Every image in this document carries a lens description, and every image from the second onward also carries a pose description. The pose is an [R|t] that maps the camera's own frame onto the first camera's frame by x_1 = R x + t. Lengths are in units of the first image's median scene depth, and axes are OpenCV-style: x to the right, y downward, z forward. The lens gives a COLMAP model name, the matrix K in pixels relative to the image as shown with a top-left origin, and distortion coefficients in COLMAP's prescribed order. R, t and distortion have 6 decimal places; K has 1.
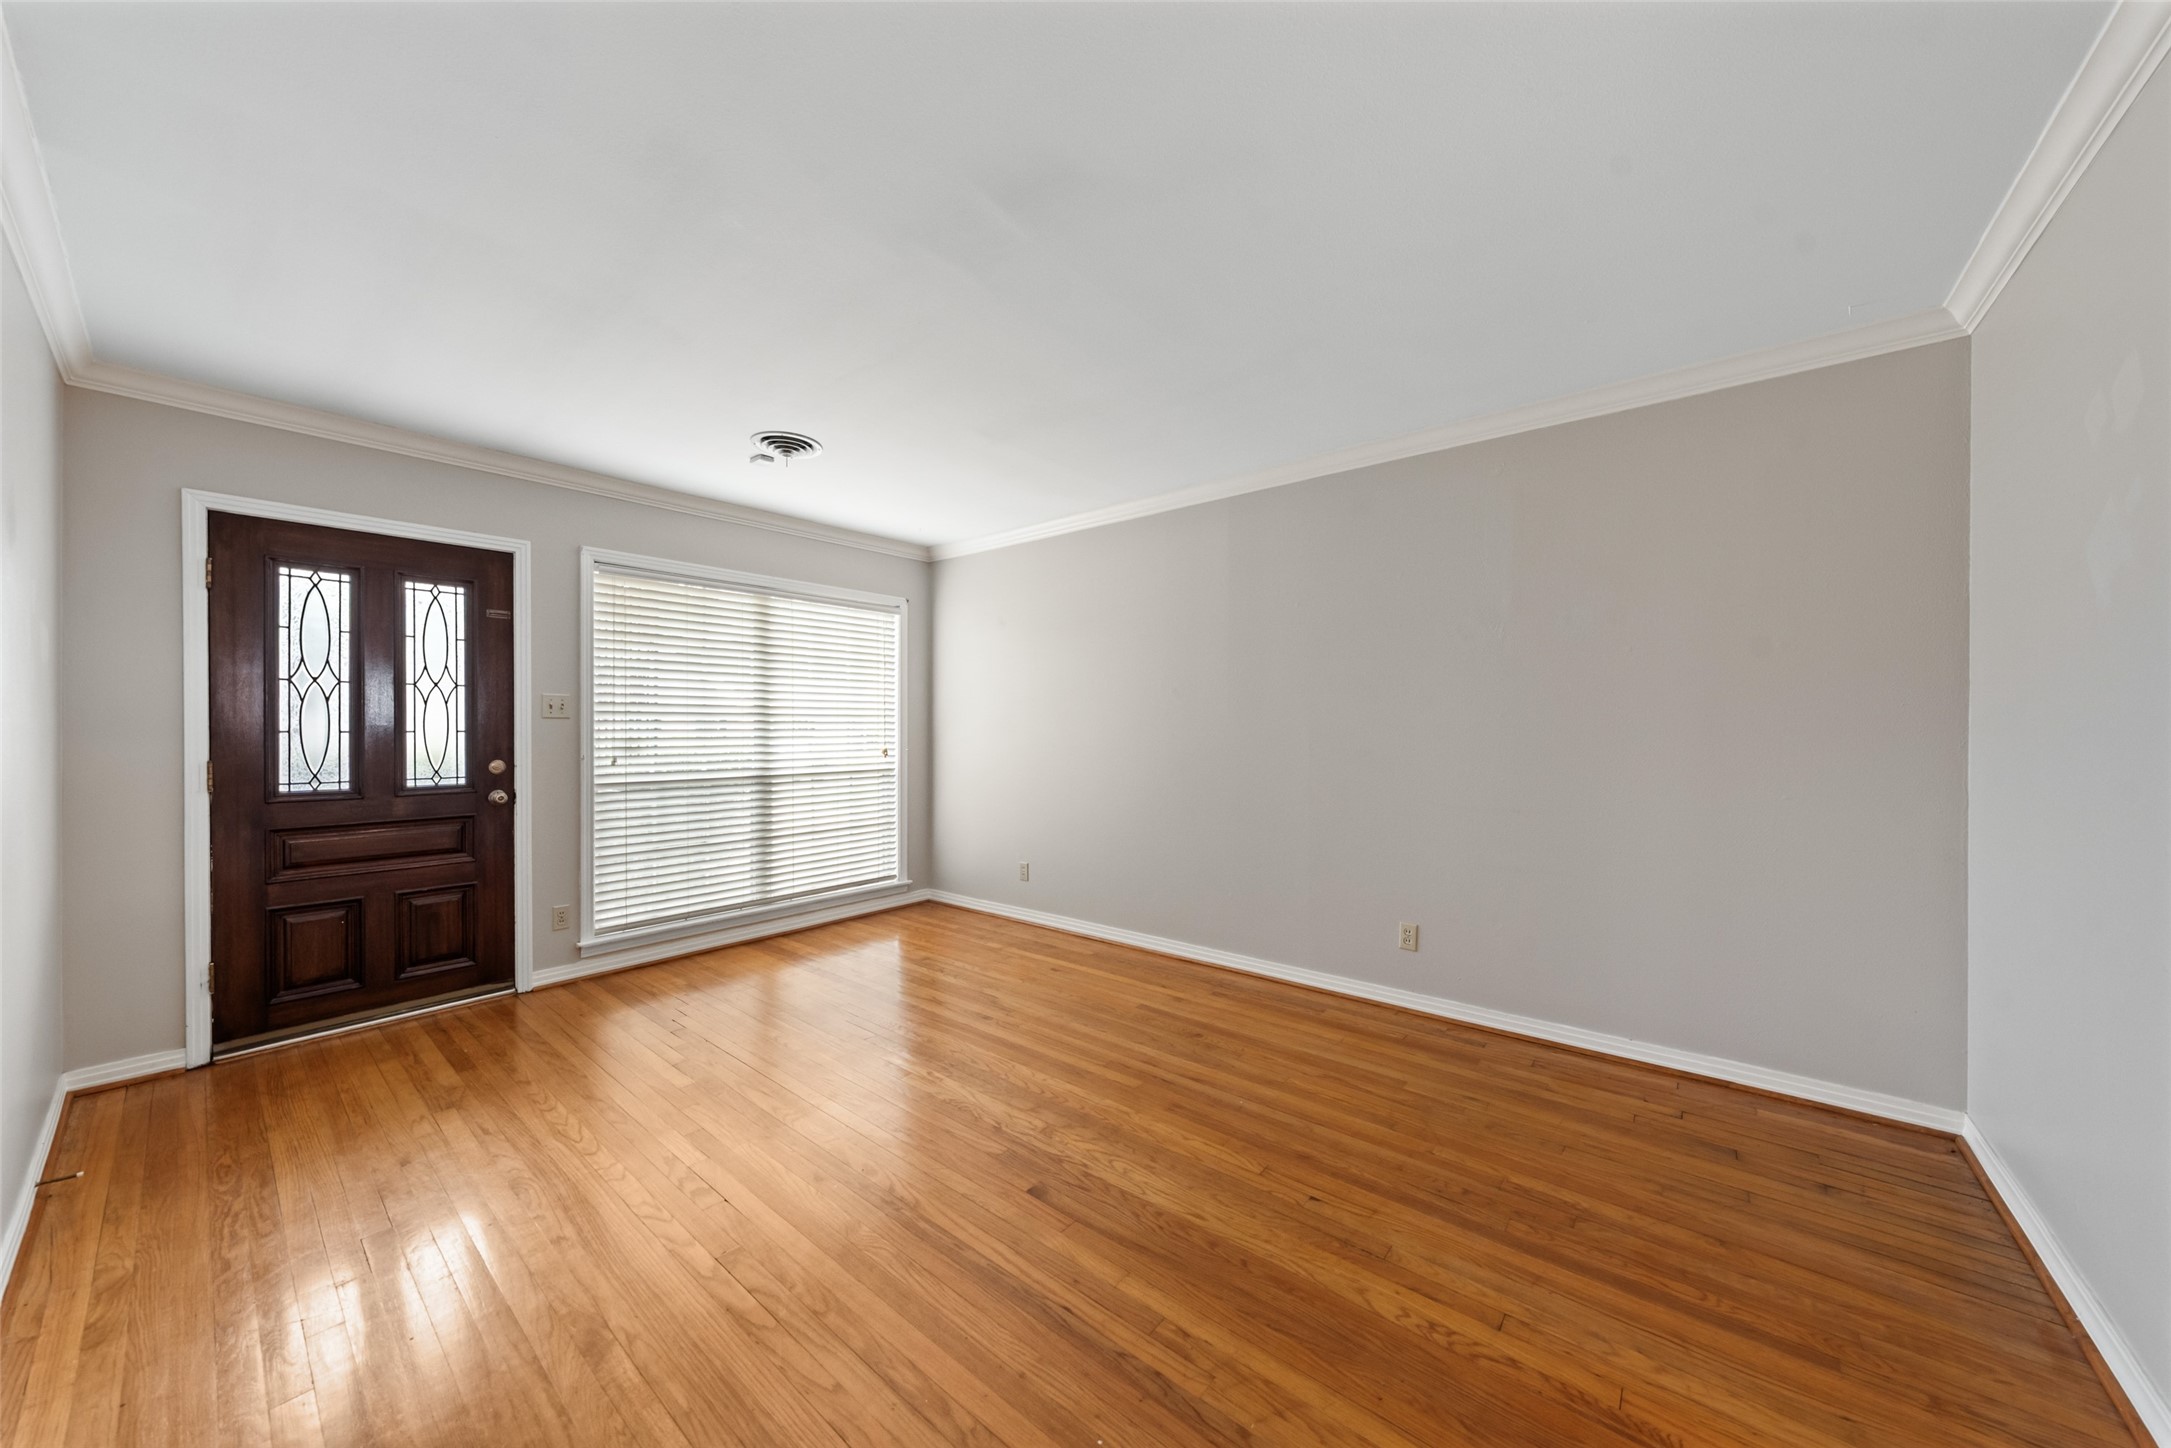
lens RADIAL K [[752.7, 0, 1067.9], [0, 752.7, 733.0], [0, 0, 1]] dist [0.000802, -0.000009]
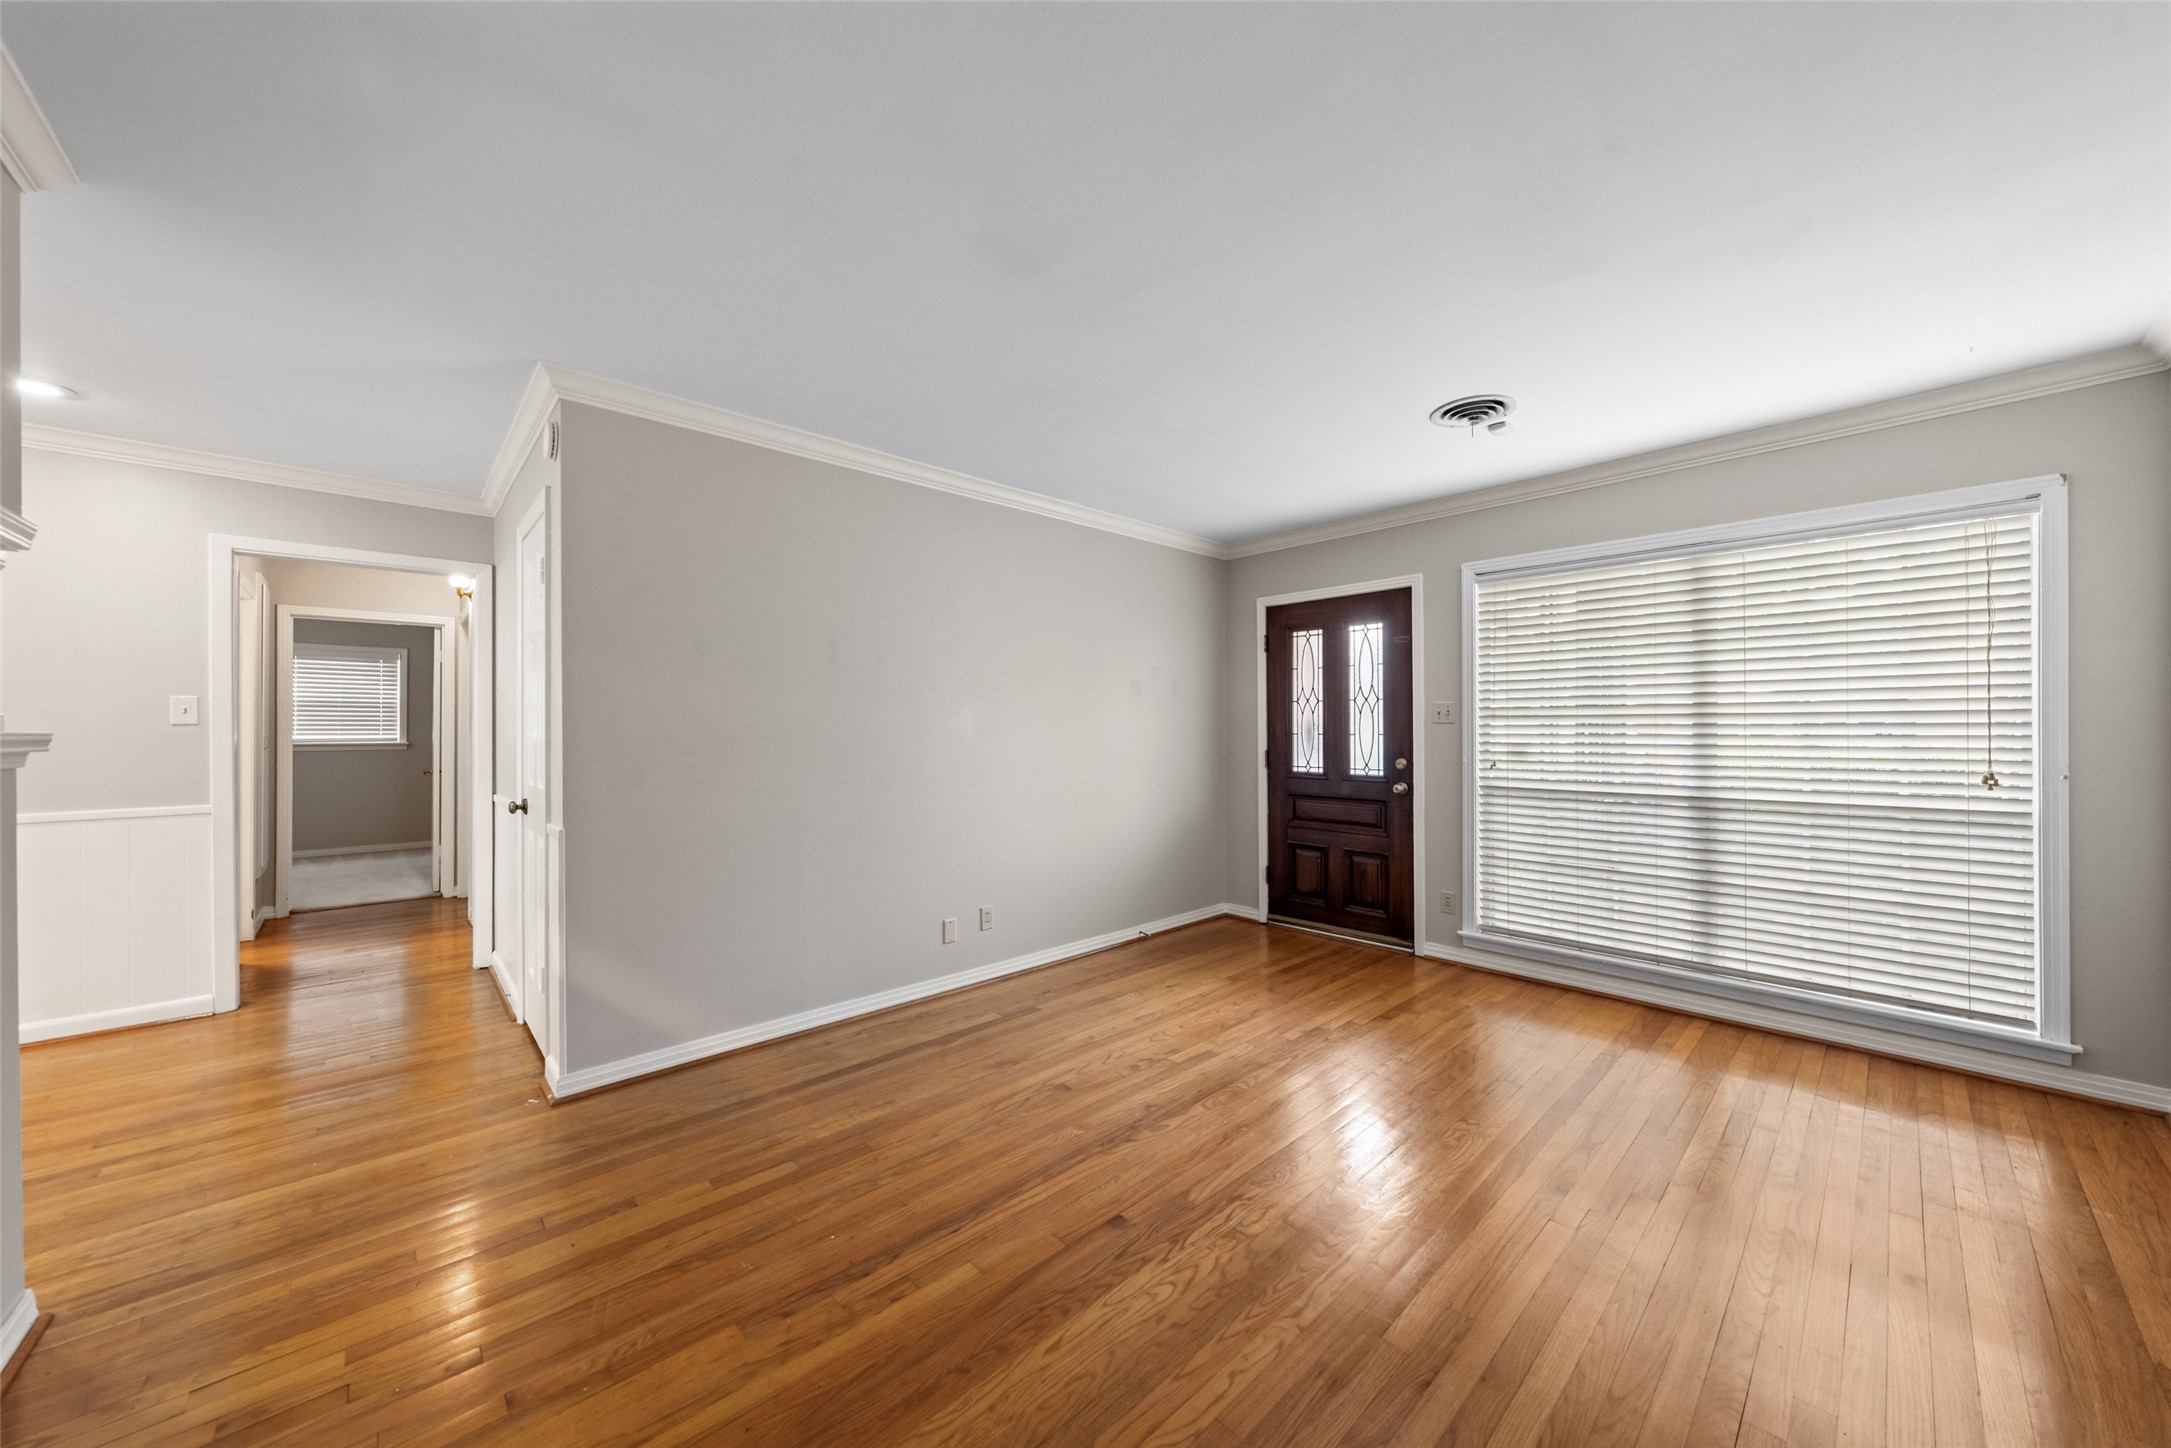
lens RADIAL K [[752.7, 0, 1065.3], [0, 752.7, 730.3], [0, 0, 1]] dist [0.000802, -0.000009]
pose [[-0.122397, 0.001785, -0.992480, 0.539395], [-0.008318, 0.999961, 0.002825, -0.008417], [0.992446, 0.008602, -0.122378, 0.618250]]
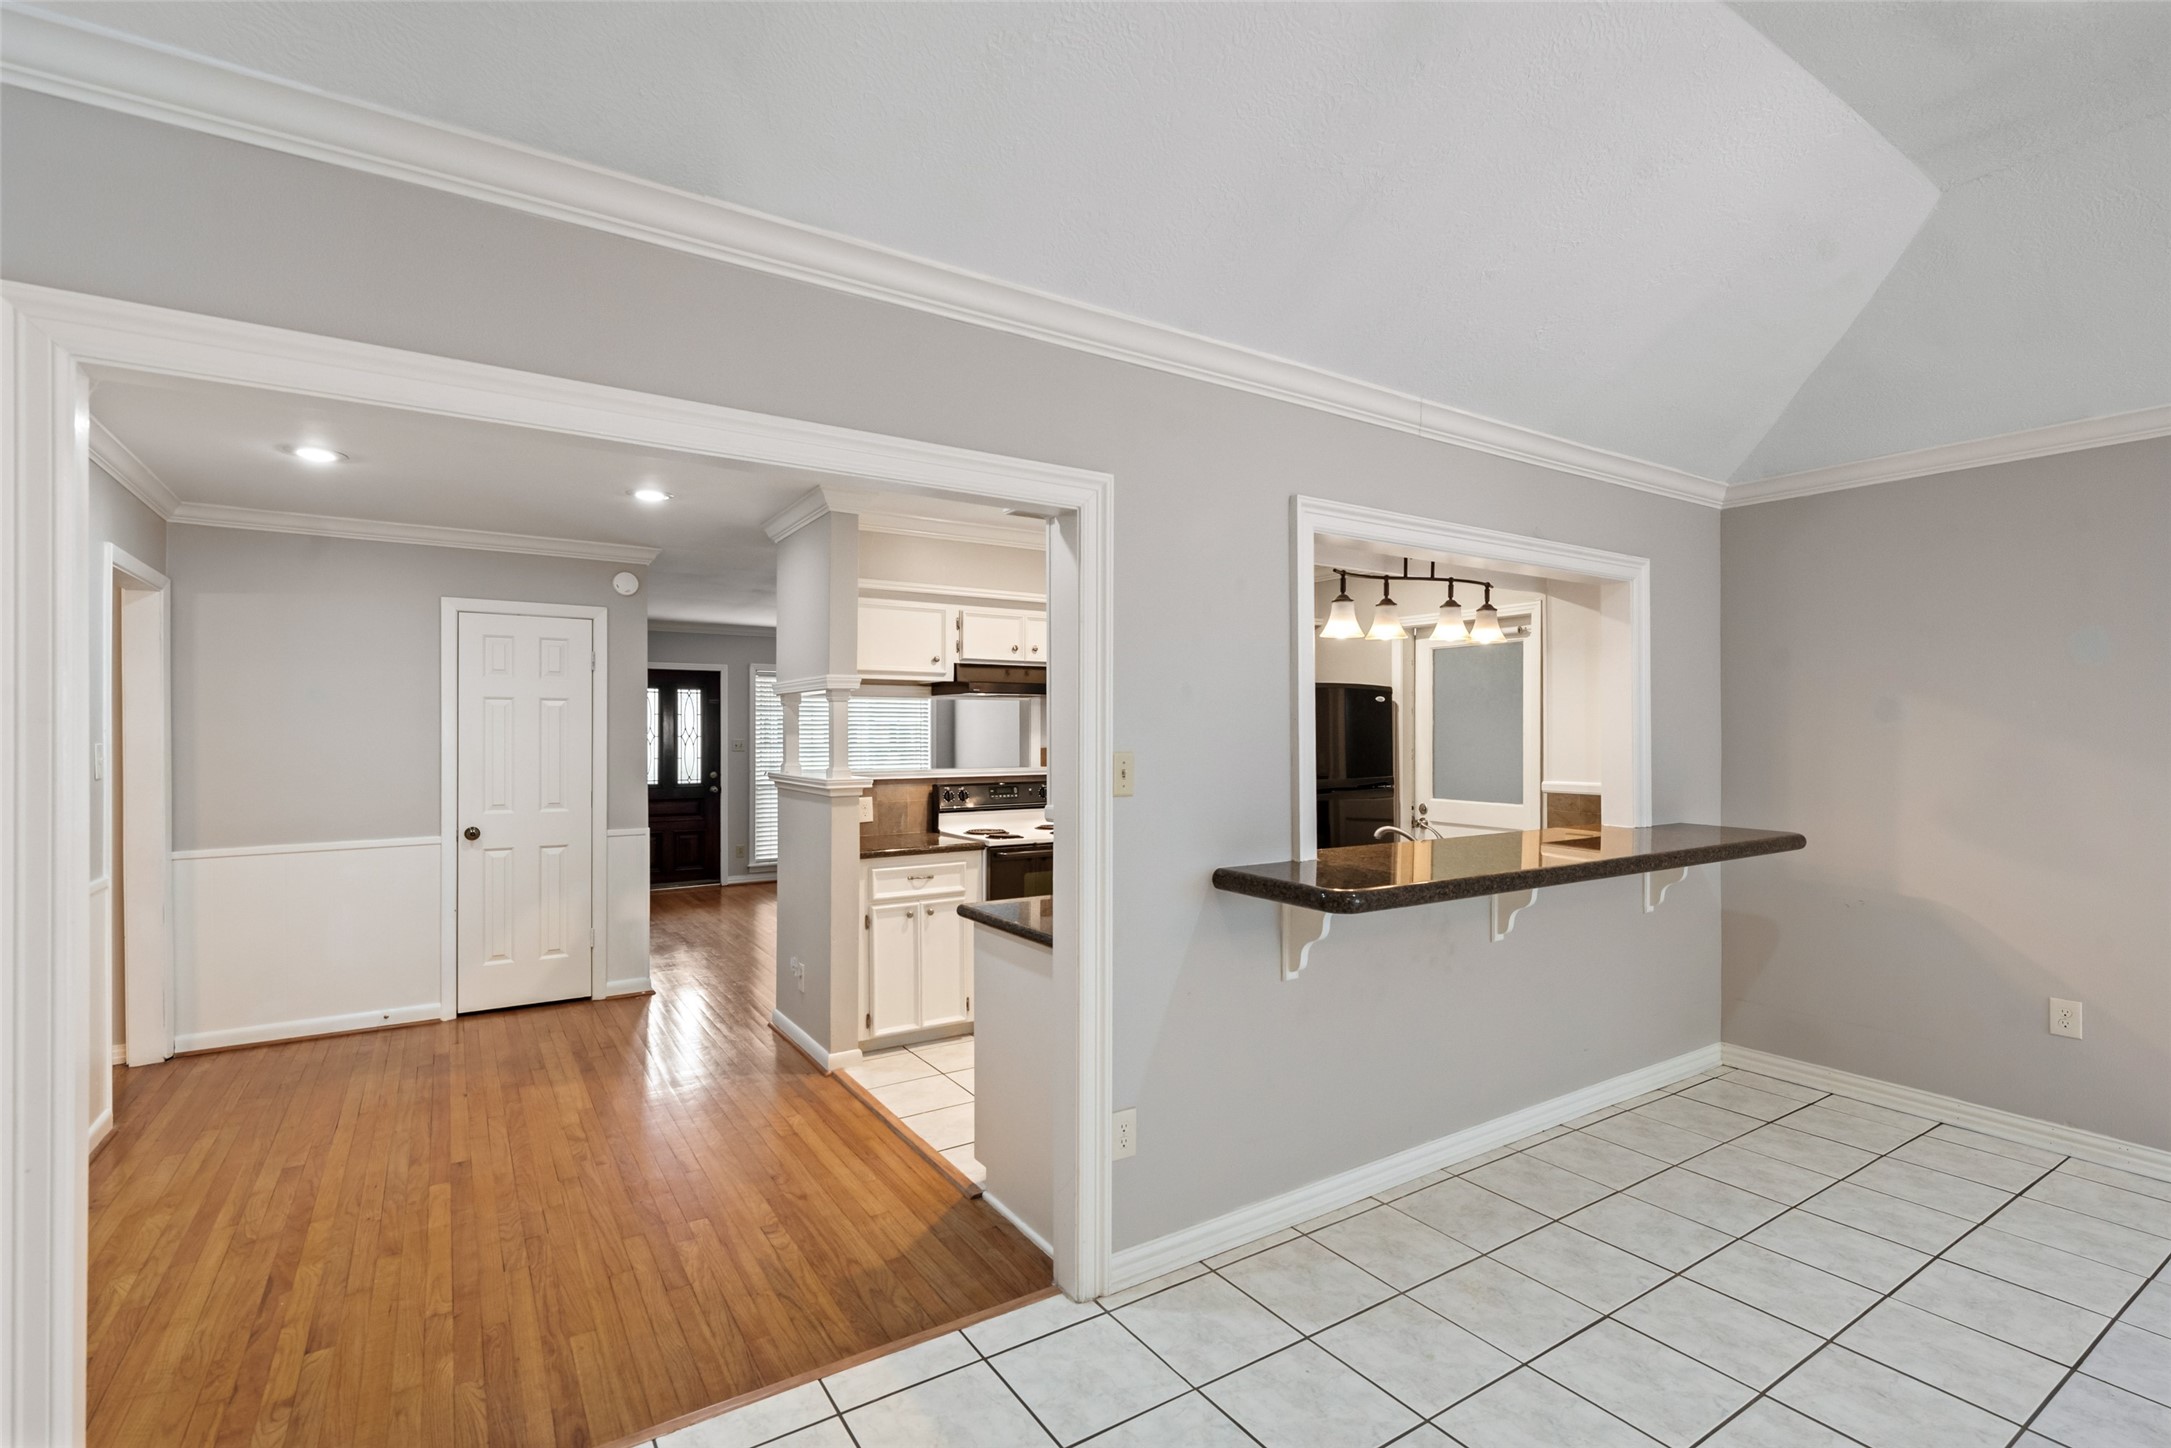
lens RADIAL K [[990.0, 0, 1081.9], [0, 990.0, 734.0], [0, 0, 1]] dist [0.000950, 0.000125]
pose [[0.958710, -0.004132, -0.284356, 1.008188], [0.001949, 0.999966, -0.007961, -0.045415], [0.284379, 0.007078, 0.958686, -1.349297]]
